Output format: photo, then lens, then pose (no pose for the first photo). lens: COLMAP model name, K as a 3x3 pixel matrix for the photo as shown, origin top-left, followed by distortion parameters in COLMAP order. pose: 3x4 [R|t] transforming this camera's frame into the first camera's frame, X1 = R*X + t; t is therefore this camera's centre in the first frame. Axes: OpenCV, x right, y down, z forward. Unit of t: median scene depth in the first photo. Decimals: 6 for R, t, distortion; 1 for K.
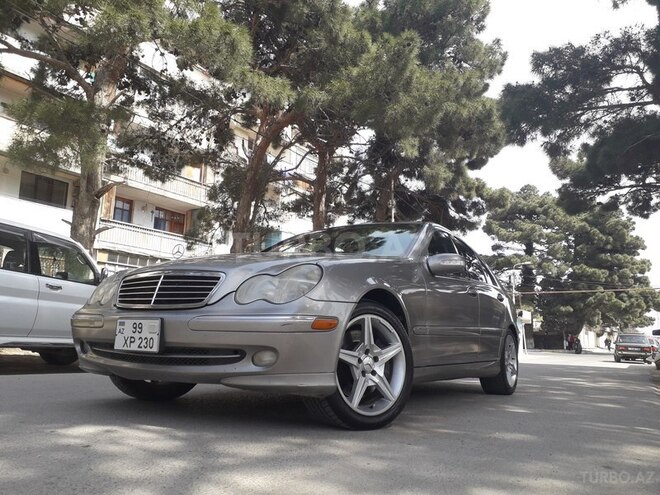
lens RADIAL K [[530.2, 0, 328.3], [0, 530.2, 250.3], [0, 0, 1]] dist [-0.001456, 0.001238]
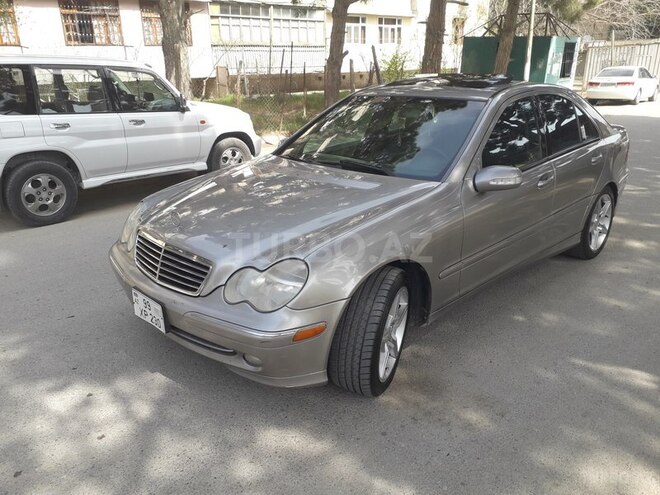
lens RADIAL K [[530.2, 0, 328.3], [0, 530.2, 250.3], [0, 0, 1]] dist [-0.001456, 0.001238]
pose [[0.971471, 0.041083, -0.233572, 0.093179], [0.073910, 0.883384, 0.462784, -0.165407], [0.225346, -0.466845, 0.855146, 0.095179]]
